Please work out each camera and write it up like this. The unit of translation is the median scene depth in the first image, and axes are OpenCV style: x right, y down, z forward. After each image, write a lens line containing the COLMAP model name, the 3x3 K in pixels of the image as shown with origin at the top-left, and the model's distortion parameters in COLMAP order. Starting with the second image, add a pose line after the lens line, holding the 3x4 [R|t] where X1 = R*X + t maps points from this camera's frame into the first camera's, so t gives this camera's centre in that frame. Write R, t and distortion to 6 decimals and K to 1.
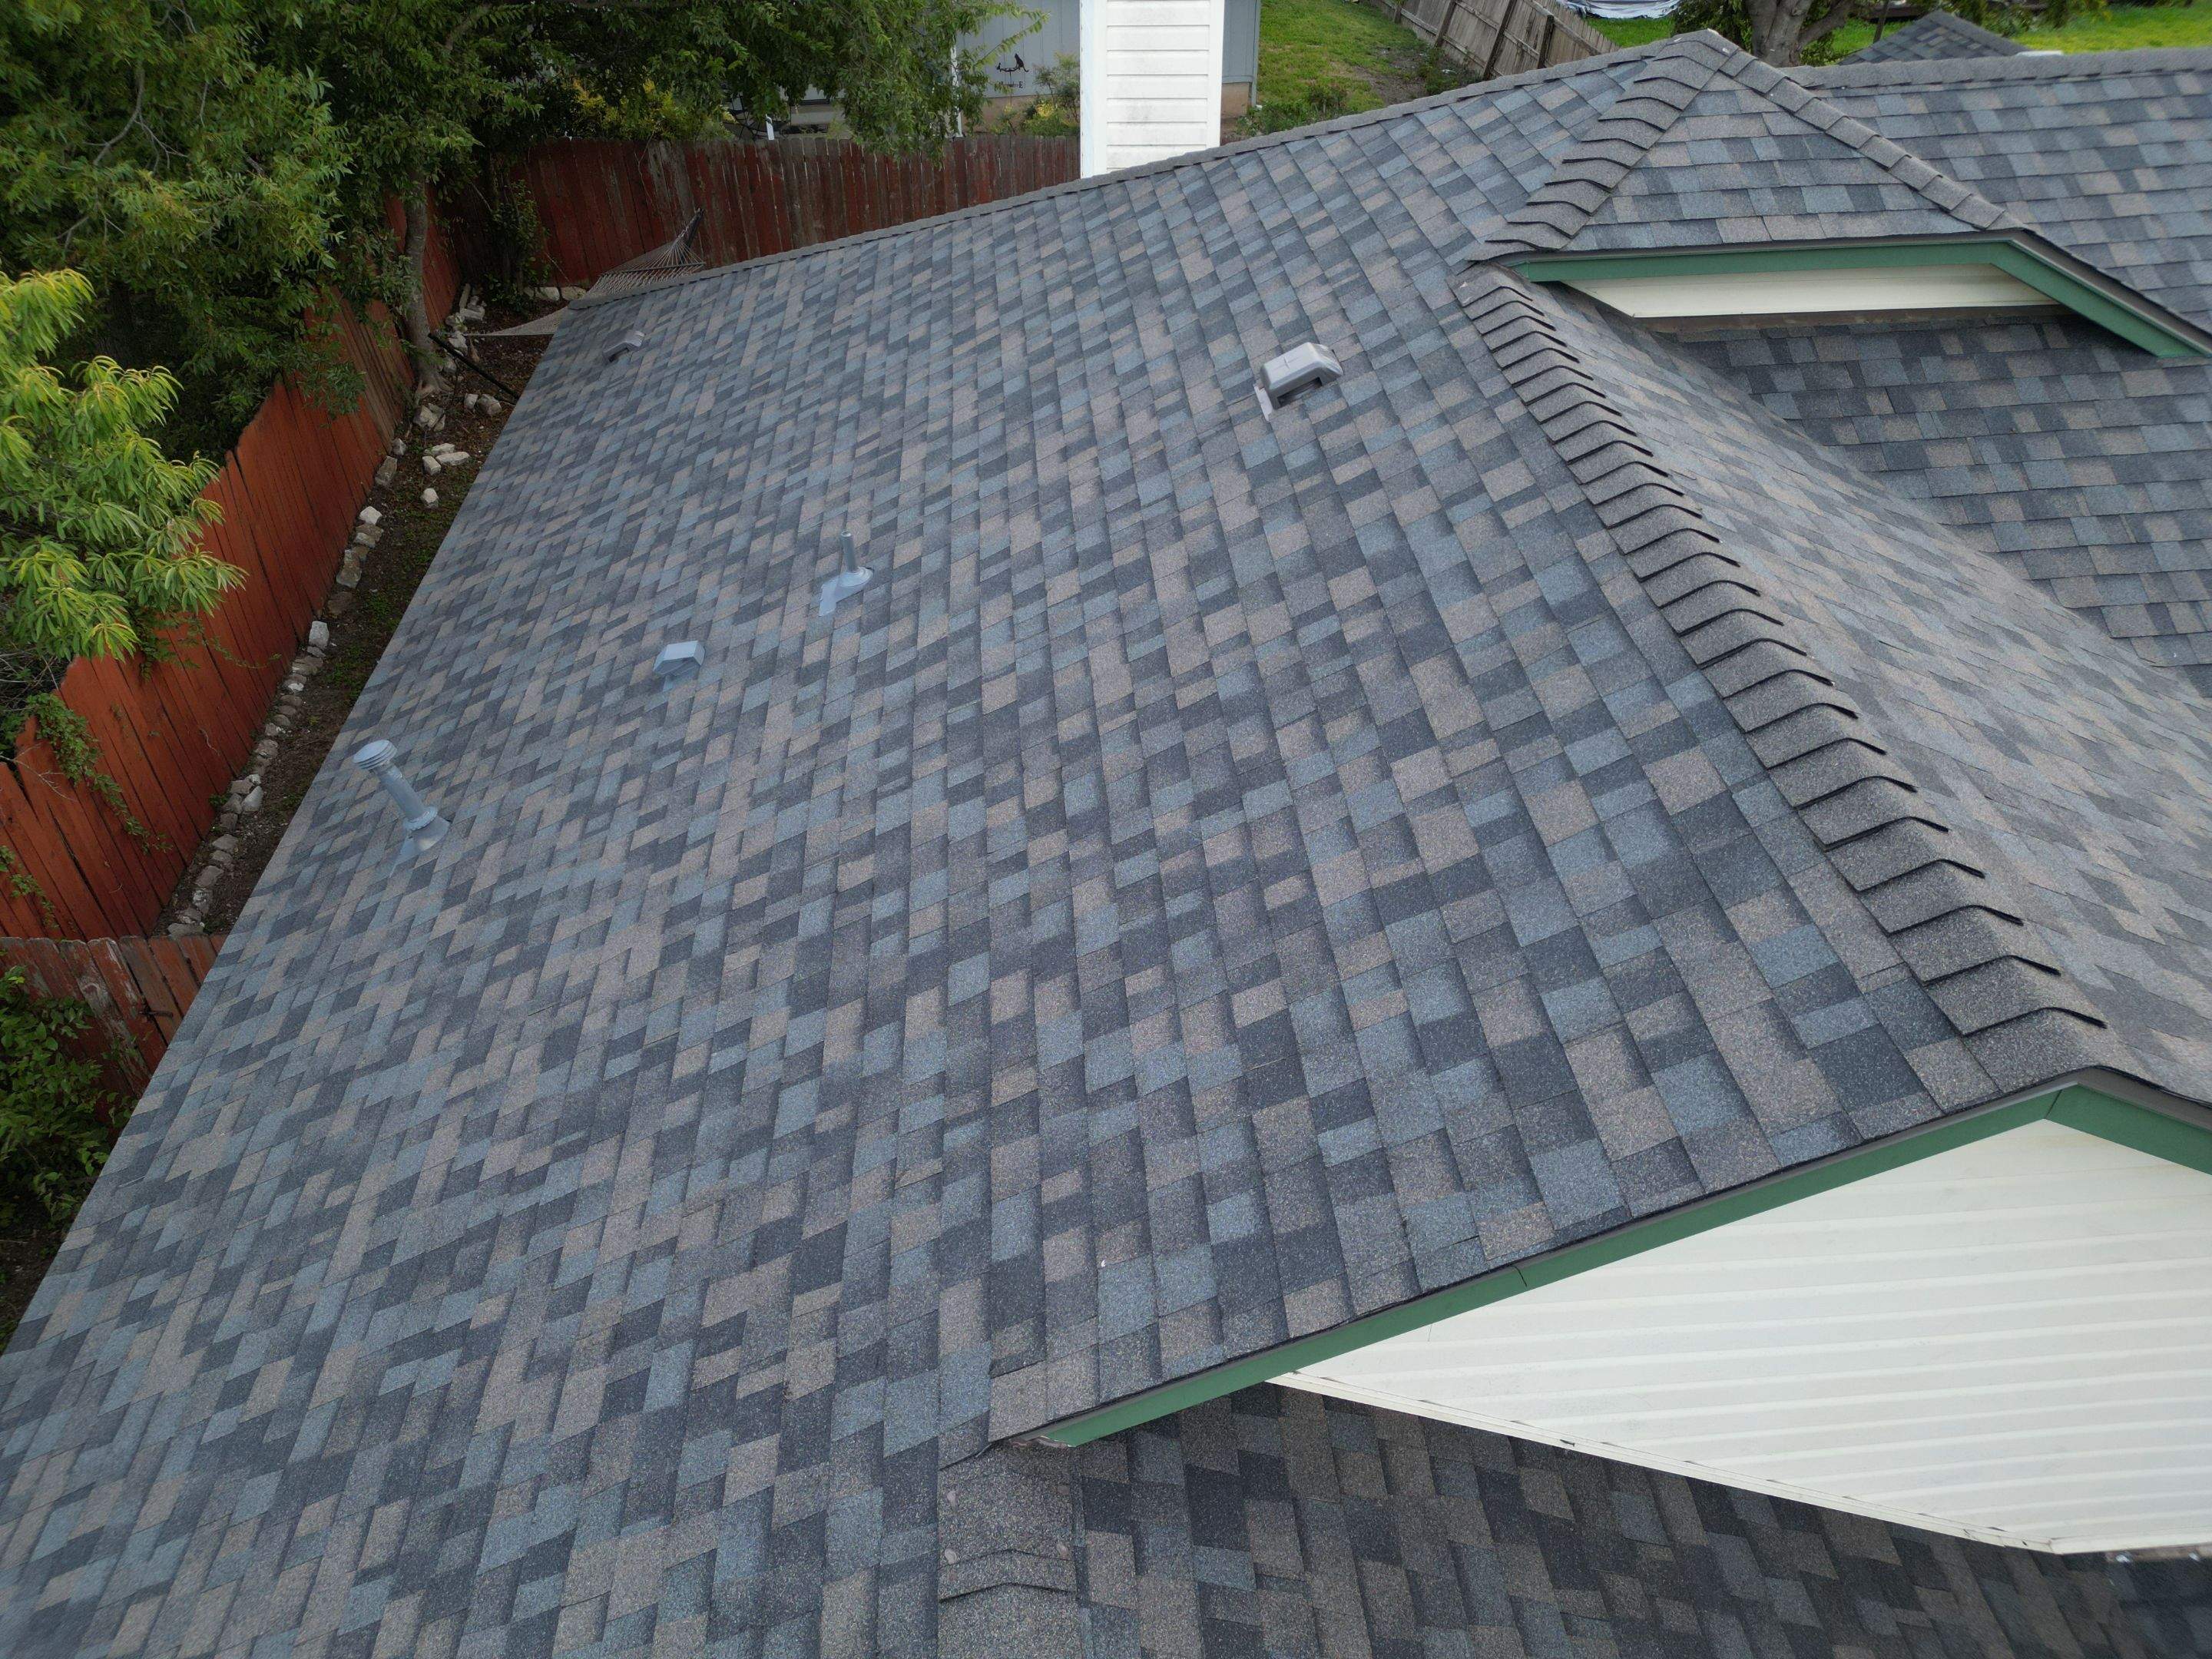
lens RADIAL K [[1542.8, 0, 1101.6], [0, 1542.8, 830.1], [0, 0, 1]] dist [0.076588, -0.076471]
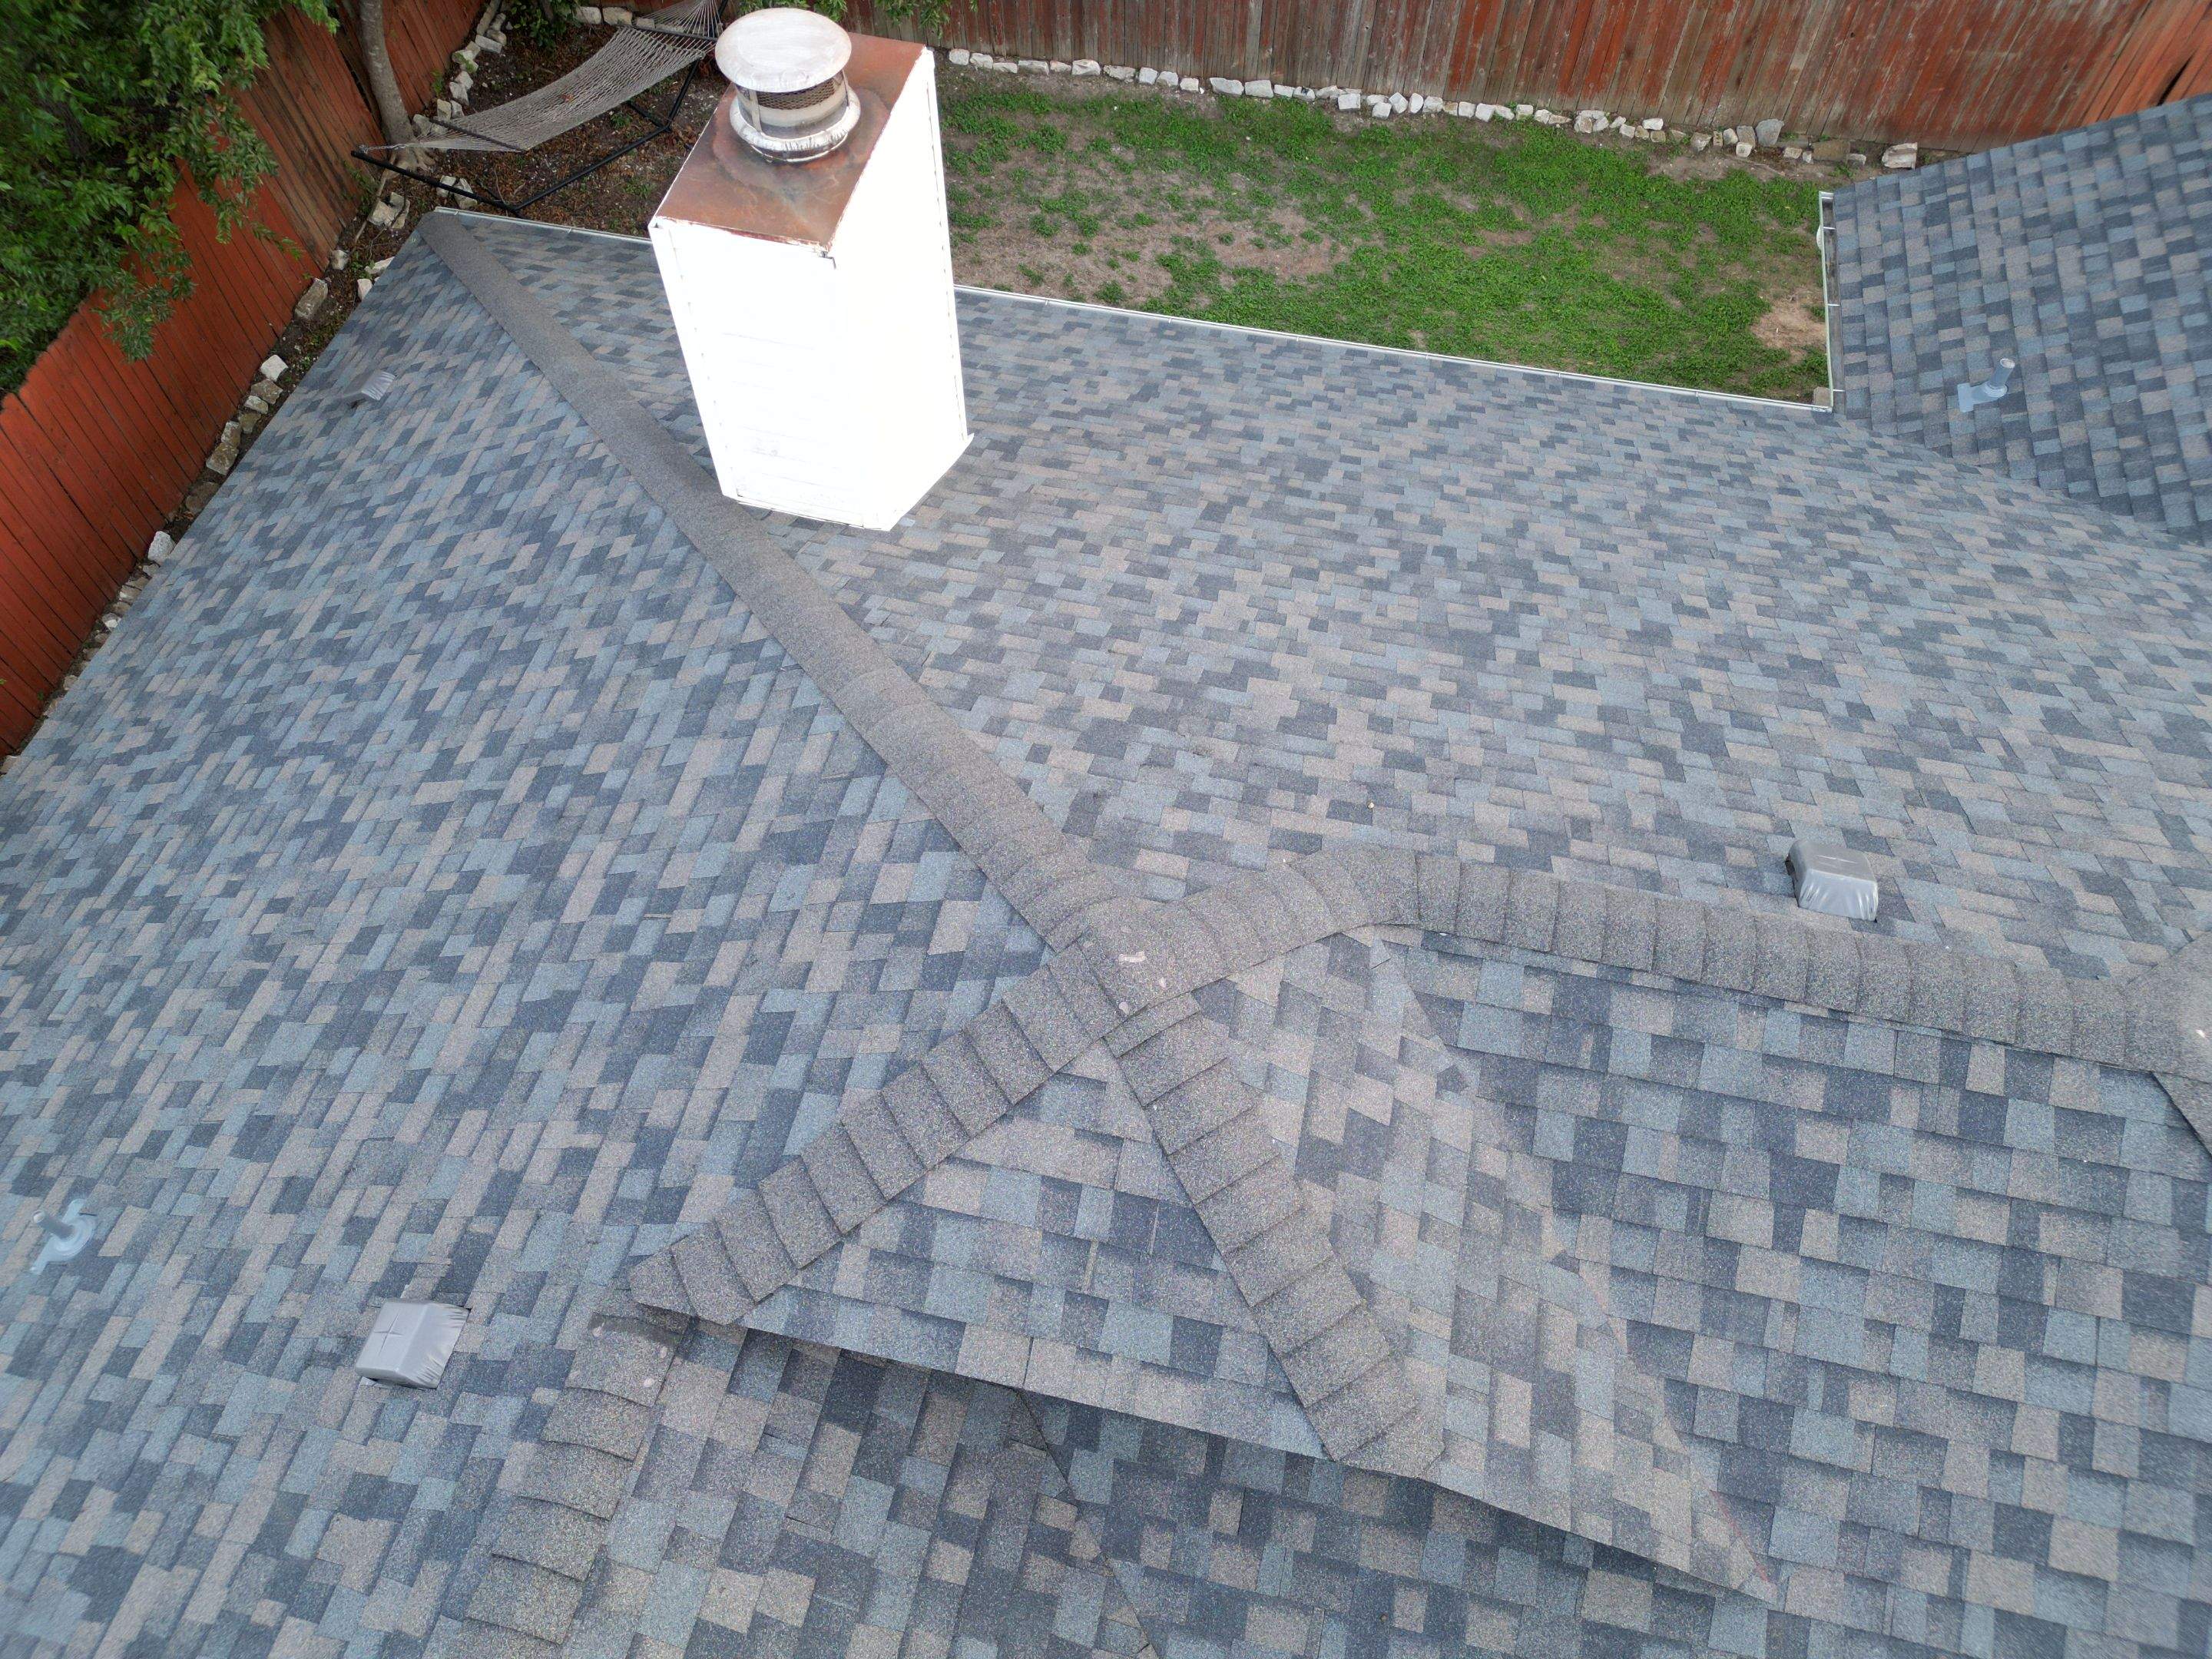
lens RADIAL K [[1542.8, 0, 1101.6], [0, 1542.8, 830.1], [0, 0, 1]] dist [0.076588, -0.076471]
pose [[0.955645, 0.248918, -0.157424, 0.577458], [-0.186725, 0.925419, 0.329748, -0.955153], [0.227764, -0.285727, 0.930851, 0.494132]]
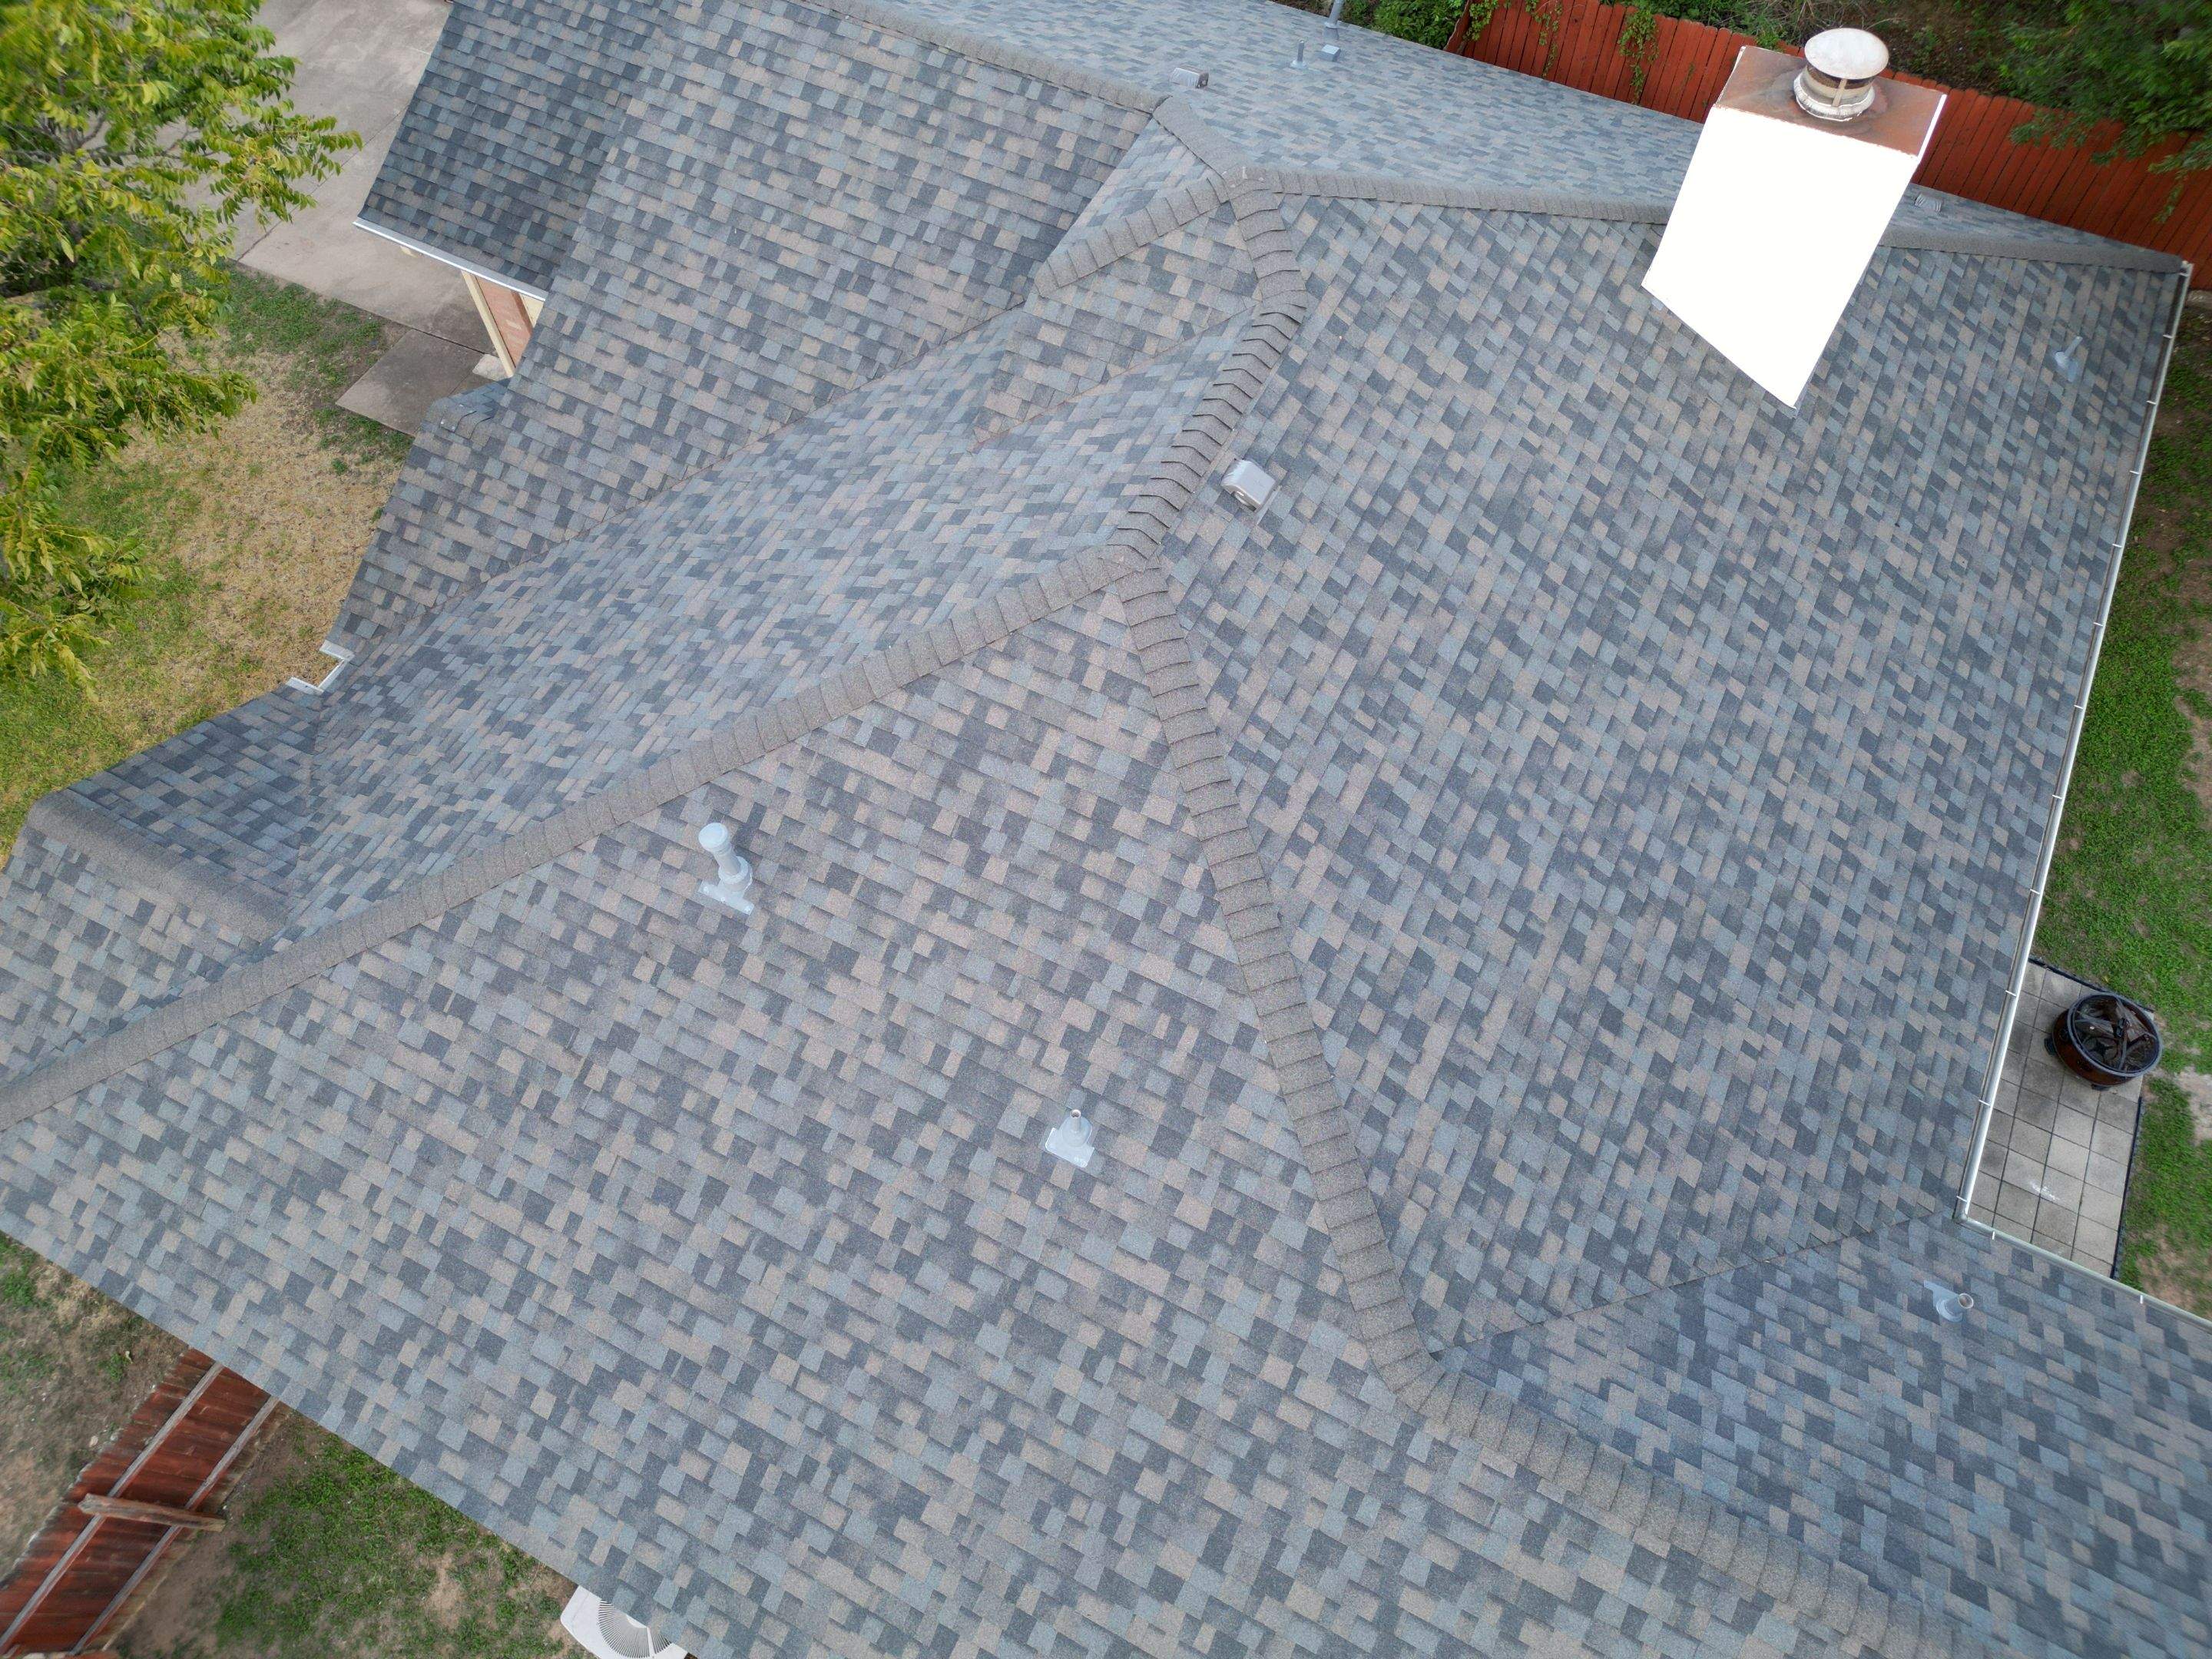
lens RADIAL K [[1530.4, 0, 1101.1], [0, 1530.4, 831.7], [0, 0, 1]] dist [0.139236, -0.262834]
pose [[-0.516087, 0.748206, -0.416945, 1.976443], [-0.524249, 0.109027, 0.844556, -2.061994], [0.677360, 0.654447, 0.335979, 1.003932]]
